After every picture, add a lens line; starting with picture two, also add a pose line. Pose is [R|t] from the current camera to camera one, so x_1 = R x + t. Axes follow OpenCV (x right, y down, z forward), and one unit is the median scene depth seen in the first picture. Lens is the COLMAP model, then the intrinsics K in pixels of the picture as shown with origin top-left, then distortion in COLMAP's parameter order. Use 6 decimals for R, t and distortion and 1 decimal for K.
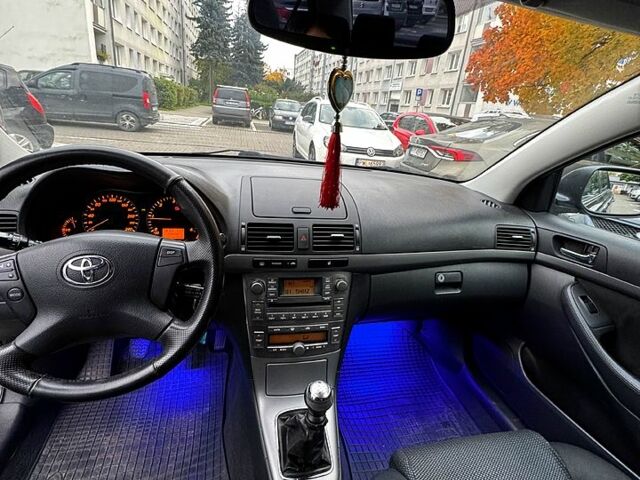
lens RADIAL K [[340.9, 0, 320.0], [0, 340.9, 240.0], [0, 0, 1]] dist [0.001001, -0.001143]
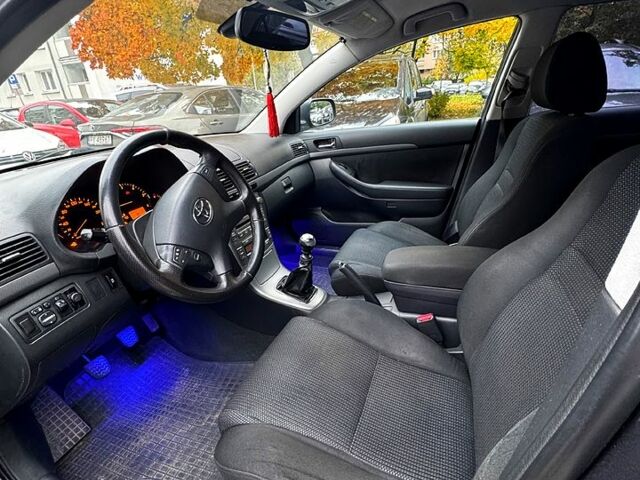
lens RADIAL K [[340.9, 0, 320.0], [0, 340.9, 240.0], [0, 0, 1]] dist [0.001001, -0.001143]
pose [[0.560490, -0.450038, 0.695210, -0.925271], [0.406615, 0.880857, 0.242395, 0.030477], [-0.721467, 0.146823, 0.676704, -0.204691]]
